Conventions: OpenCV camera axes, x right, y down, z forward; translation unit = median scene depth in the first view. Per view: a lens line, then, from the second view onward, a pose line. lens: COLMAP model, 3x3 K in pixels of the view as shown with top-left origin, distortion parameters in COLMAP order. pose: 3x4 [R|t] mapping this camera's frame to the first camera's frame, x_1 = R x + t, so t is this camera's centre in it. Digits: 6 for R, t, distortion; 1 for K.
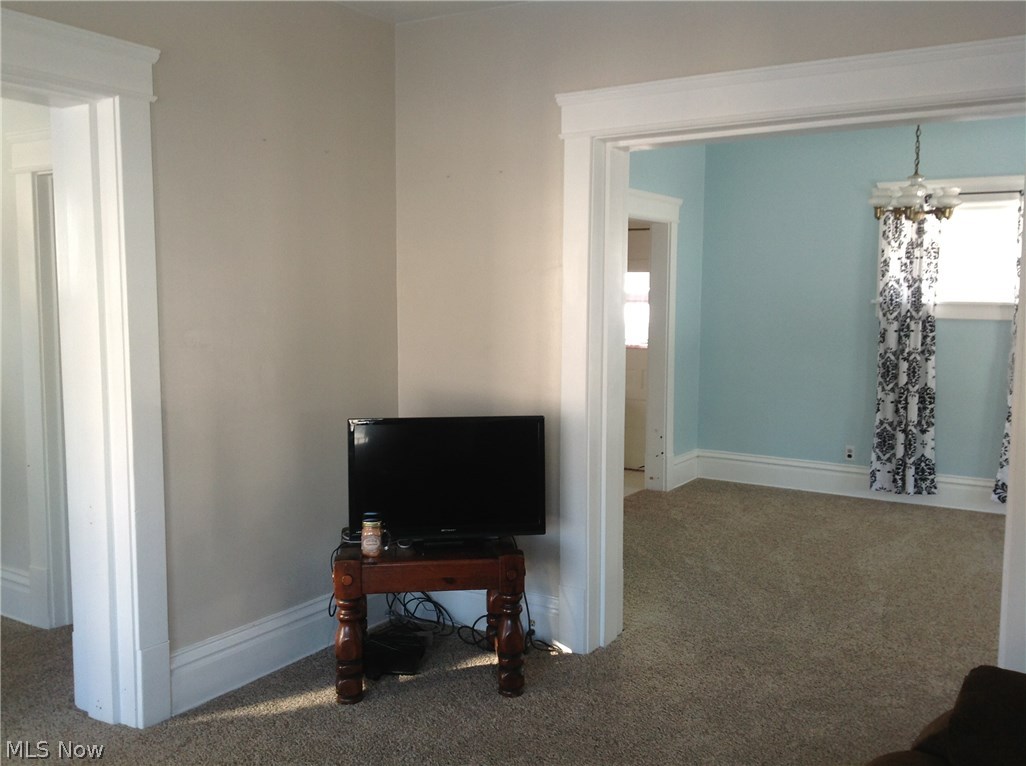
lens RADIAL K [[955.8, 0, 513.0], [0, 955.8, 383.0], [0, 0, 1]] dist [0.112734, -0.211923]
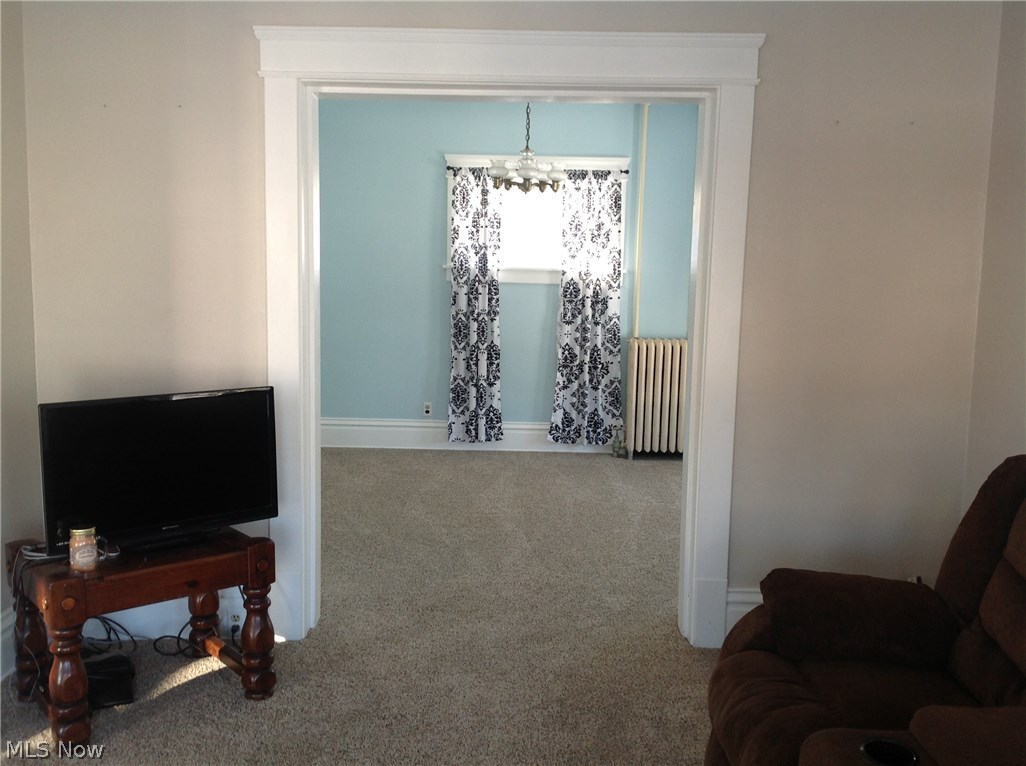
lens RADIAL K [[955.8, 0, 513.0], [0, 955.8, 383.0], [0, 0, 1]] dist [0.112734, -0.211923]
pose [[0.841826, -0.055336, 0.536905, -0.144903], [0.036511, 0.998290, 0.045641, -0.000928], [-0.538513, -0.018819, 0.842407, 0.063370]]
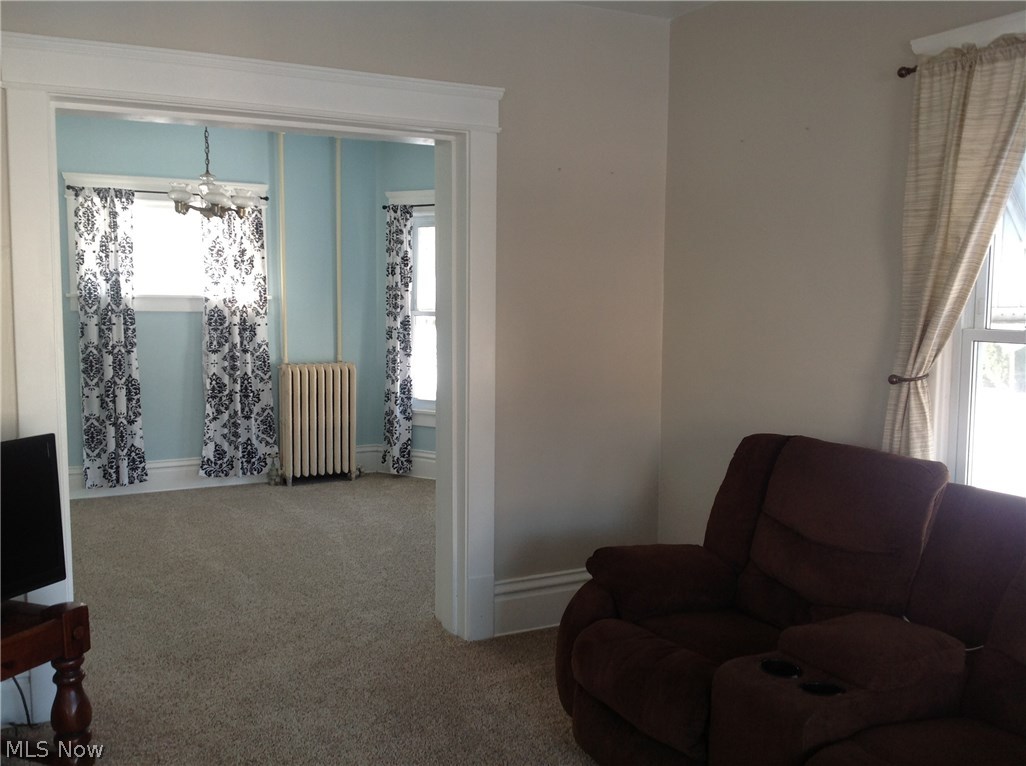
lens RADIAL K [[955.8, 0, 513.0], [0, 955.8, 383.0], [0, 0, 1]] dist [0.112734, -0.211923]
pose [[0.487453, -0.083934, 0.869106, -0.266210], [0.082261, 0.995356, 0.049989, -0.009098], [-0.869266, 0.047126, 0.492094, 0.146154]]
